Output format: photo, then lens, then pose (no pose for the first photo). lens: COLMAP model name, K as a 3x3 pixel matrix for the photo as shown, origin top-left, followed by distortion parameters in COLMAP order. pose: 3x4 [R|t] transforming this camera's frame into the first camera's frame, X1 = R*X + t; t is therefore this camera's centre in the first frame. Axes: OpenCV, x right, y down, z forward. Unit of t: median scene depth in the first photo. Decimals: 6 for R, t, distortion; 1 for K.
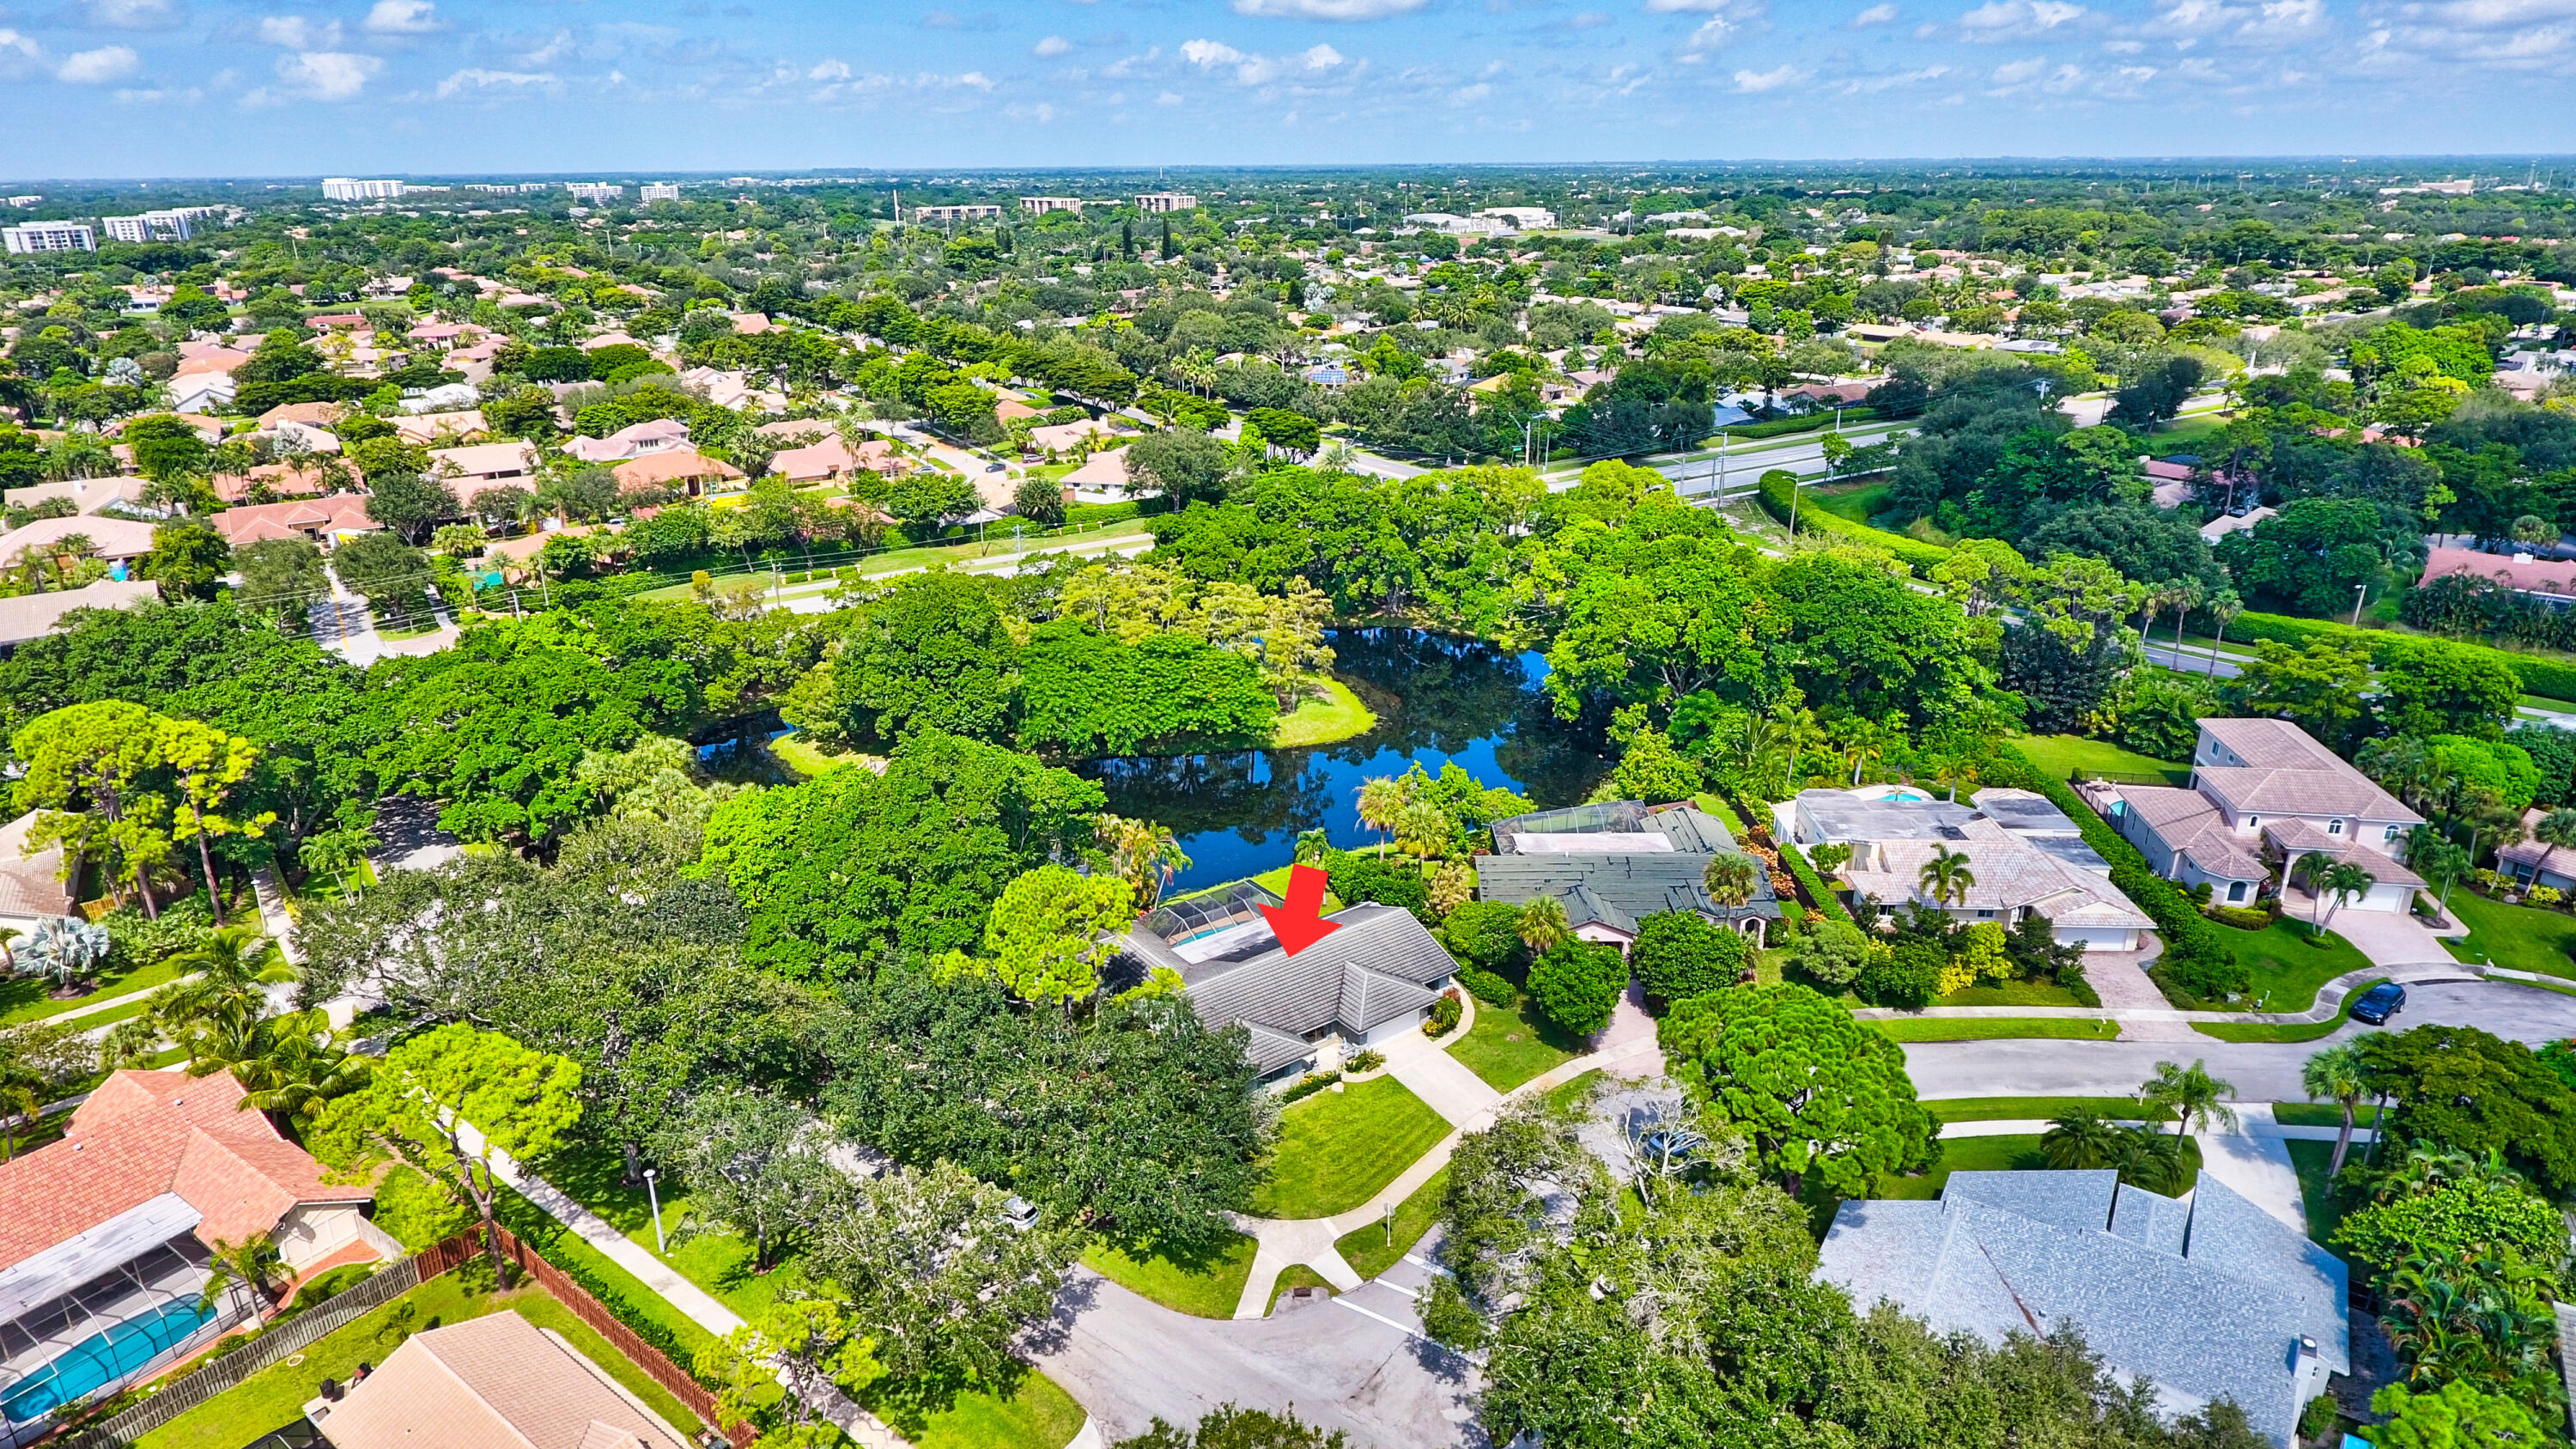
lens RADIAL K [[1519.0, 0, 1258.3], [0, 1519.0, 724.5], [0, 0, 1]] dist [-0.003071, 0.000064]
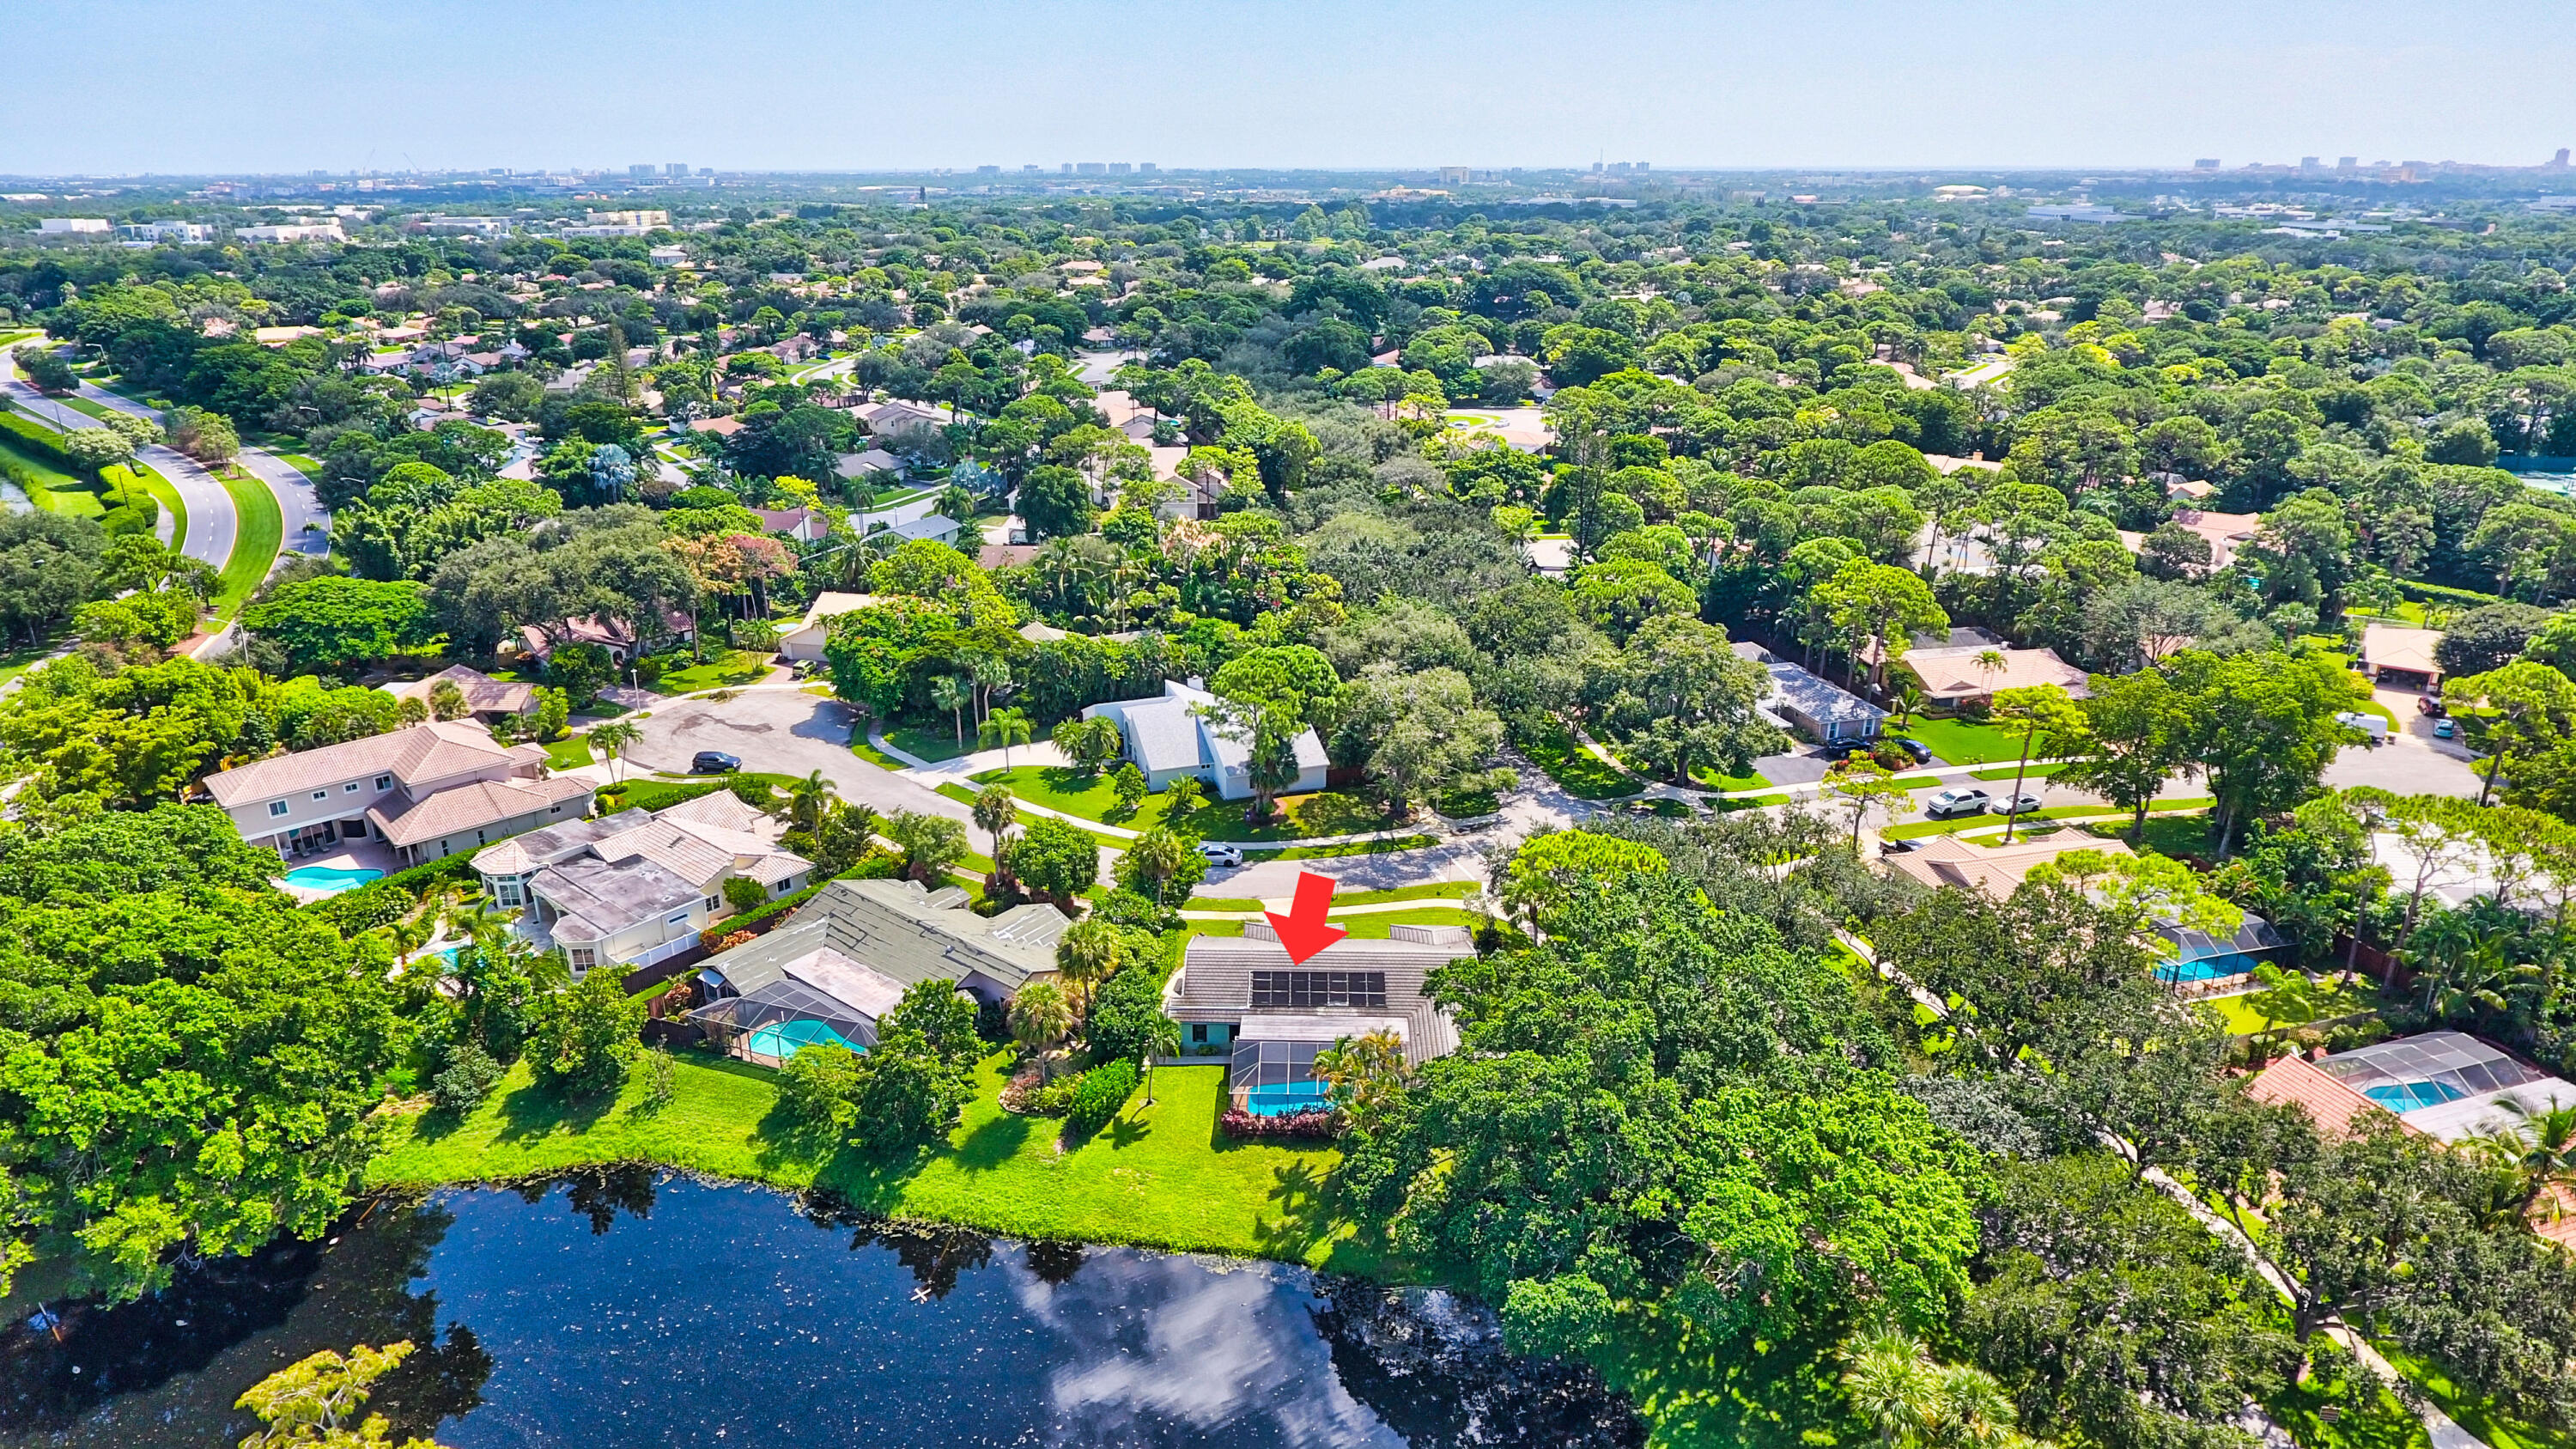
lens RADIAL K [[1531.6, 0, 1258.4], [0, 1531.6, 693.8], [0, 0, 1]] dist [-0.002337, 0.000071]
pose [[-0.784370, -0.193192, 0.589441, -0.345001], [0.226575, 0.795366, 0.562189, -0.388261], [-0.577431, 0.574517, -0.580089, 1.036334]]
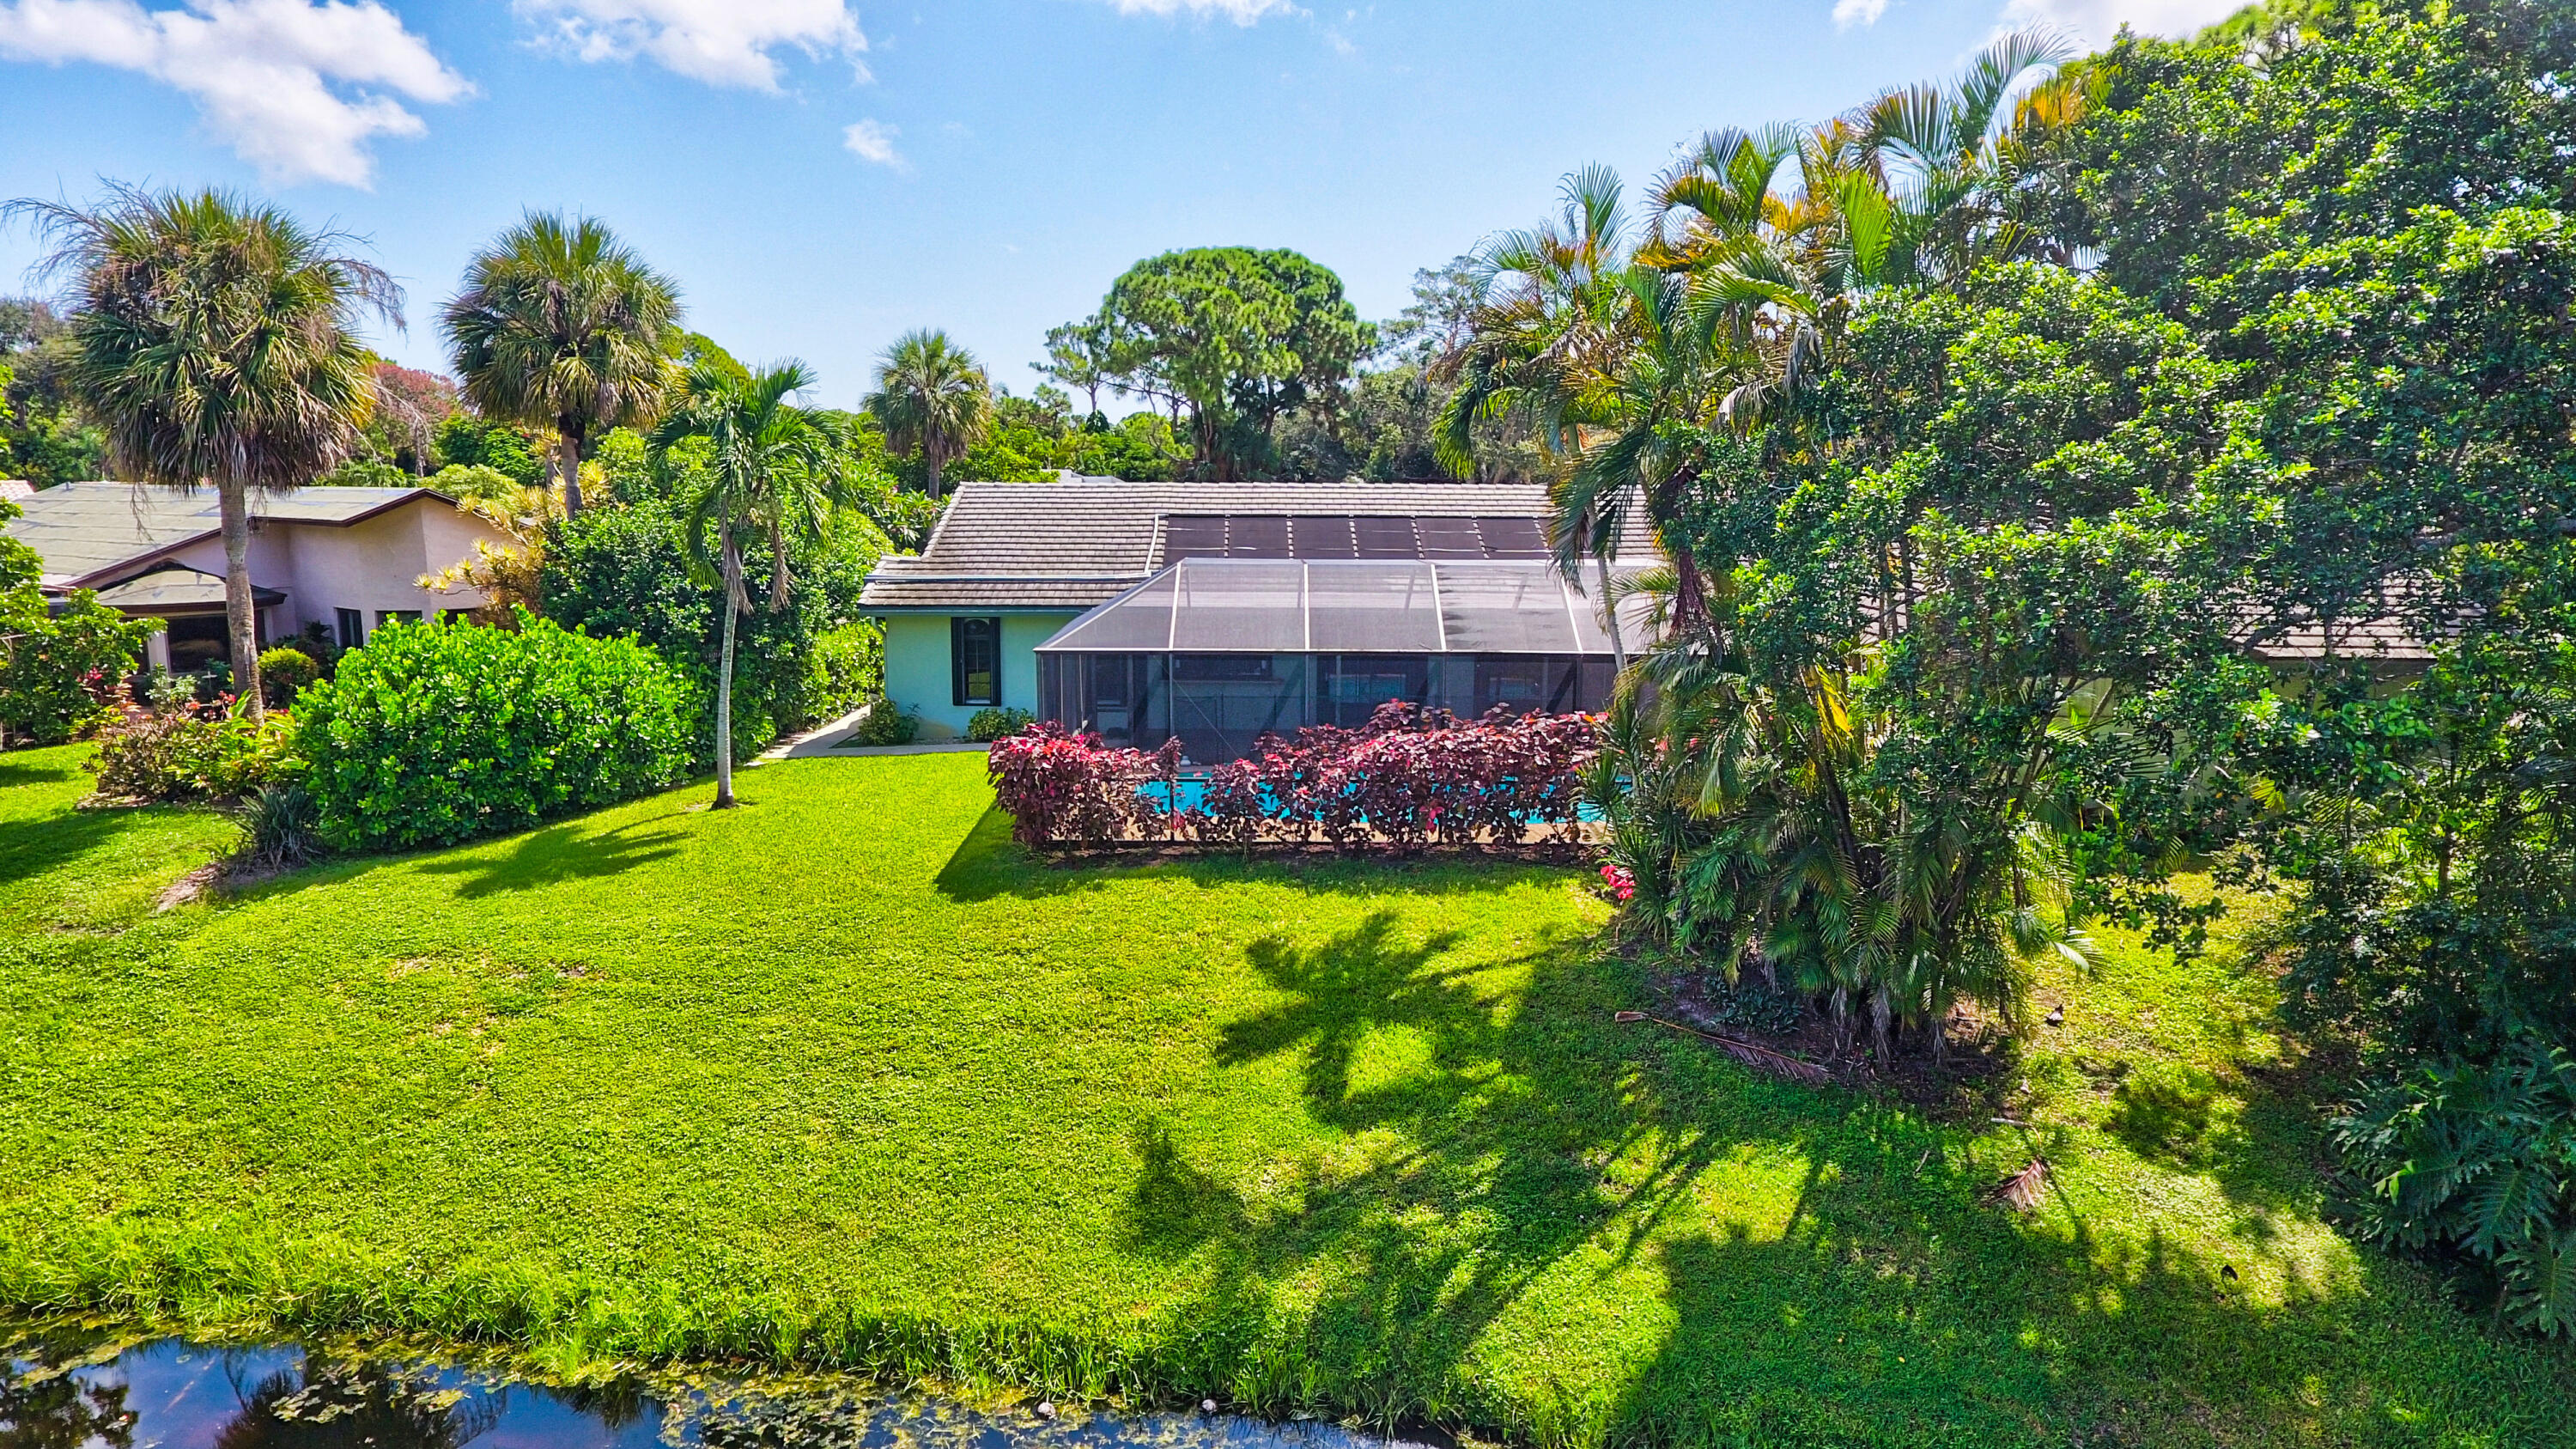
lens RADIAL K [[1531.6, 0, 1258.4], [0, 1531.6, 693.8], [0, 0, 1]] dist [-0.002337, 0.000071]
pose [[-0.803766, -0.073579, 0.590378, -0.099766], [0.211335, 0.892297, 0.398927, 0.034785], [-0.556145, 0.445412, -0.701649, 0.863726]]
